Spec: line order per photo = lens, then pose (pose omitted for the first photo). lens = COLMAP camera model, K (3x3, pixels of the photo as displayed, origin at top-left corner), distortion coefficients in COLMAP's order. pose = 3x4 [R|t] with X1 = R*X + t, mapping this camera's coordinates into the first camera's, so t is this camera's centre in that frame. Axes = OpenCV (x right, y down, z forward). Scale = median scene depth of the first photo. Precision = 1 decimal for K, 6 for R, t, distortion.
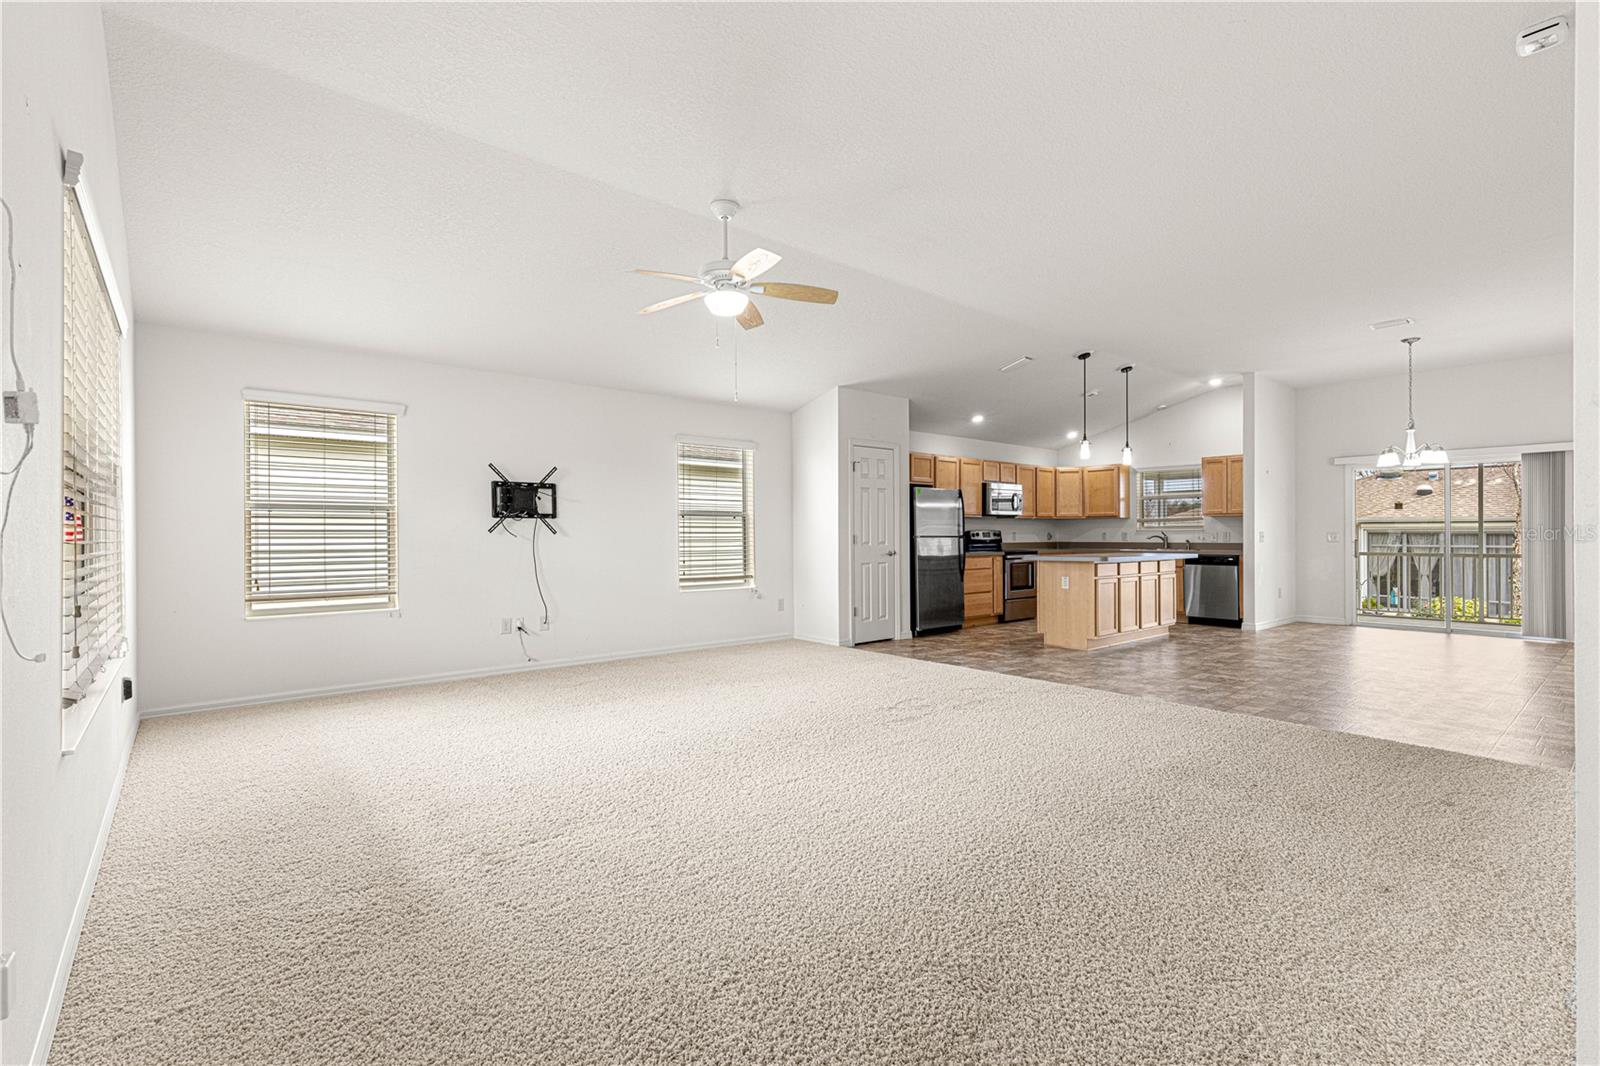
lens RADIAL K [[721.0, 0, 792.0], [0, 721.0, 531.0], [0, 0, 1]] dist [0.000443, 0.000202]
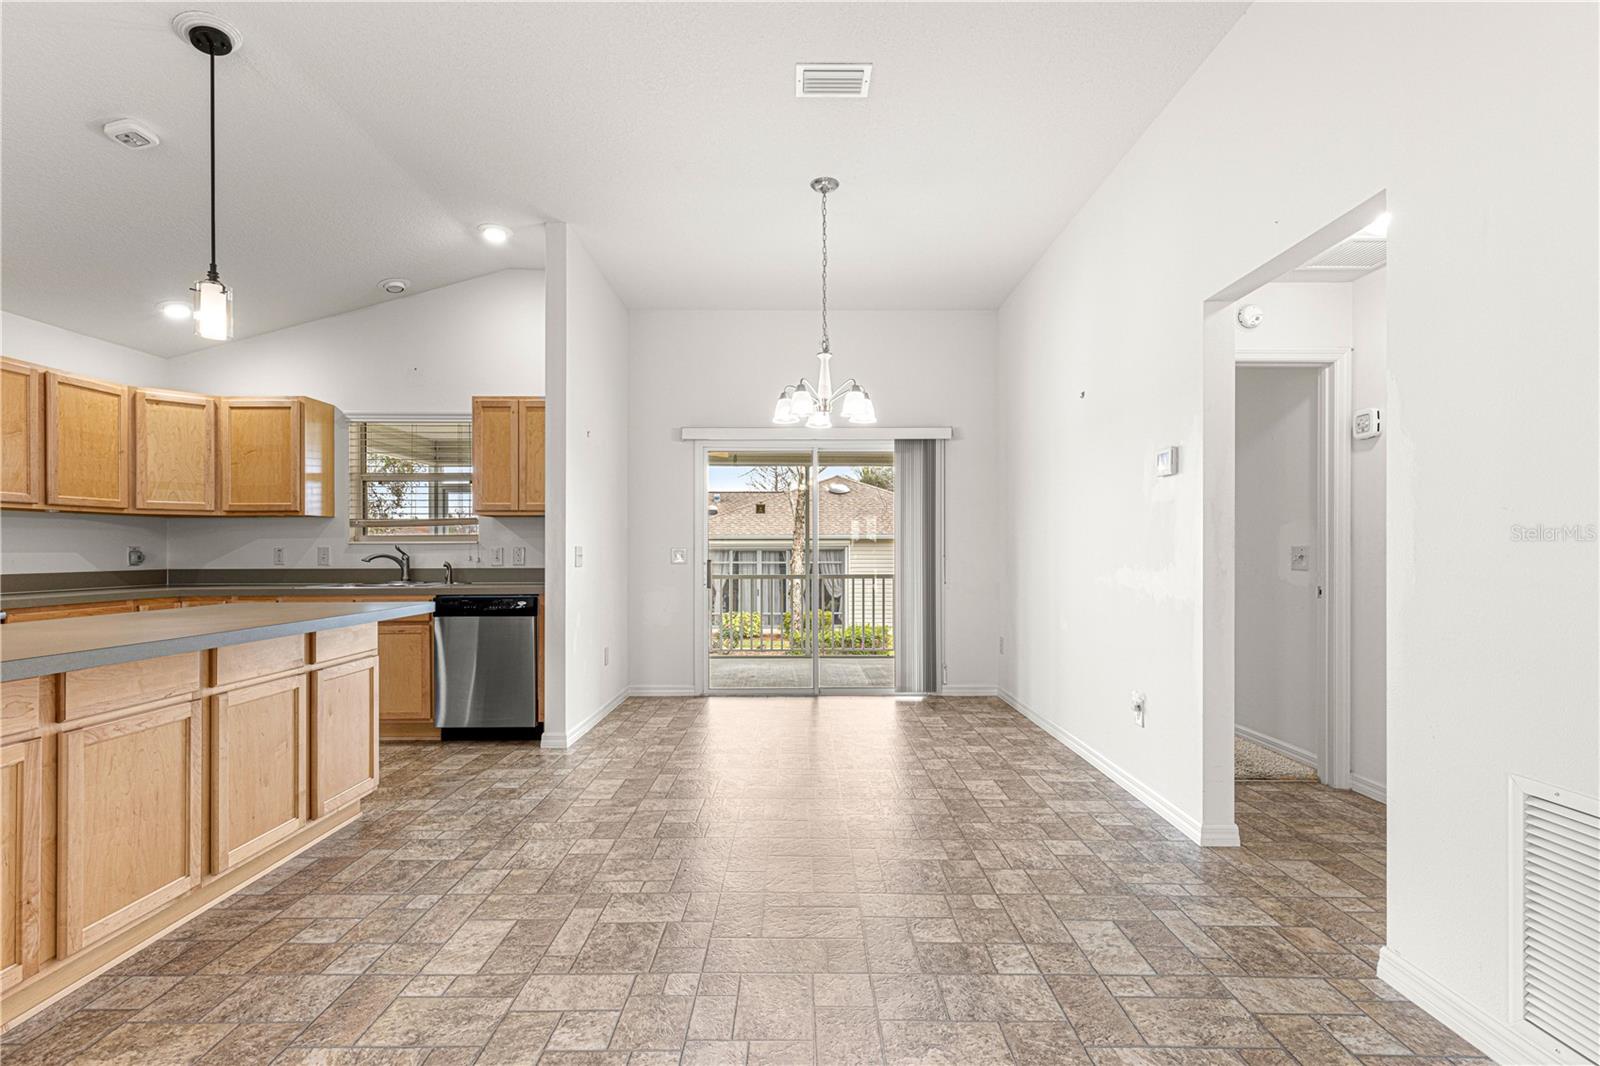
lens RADIAL K [[720.3, 0, 792.1], [0, 720.3, 545.3], [0, 0, 1]] dist [0.010509, -0.000862]
pose [[0.648324, 0.006029, 0.761341, 0.351523], [-0.003147, 0.999981, -0.005239, 0.002033], [-0.761358, 0.001000, 0.648331, 0.539216]]
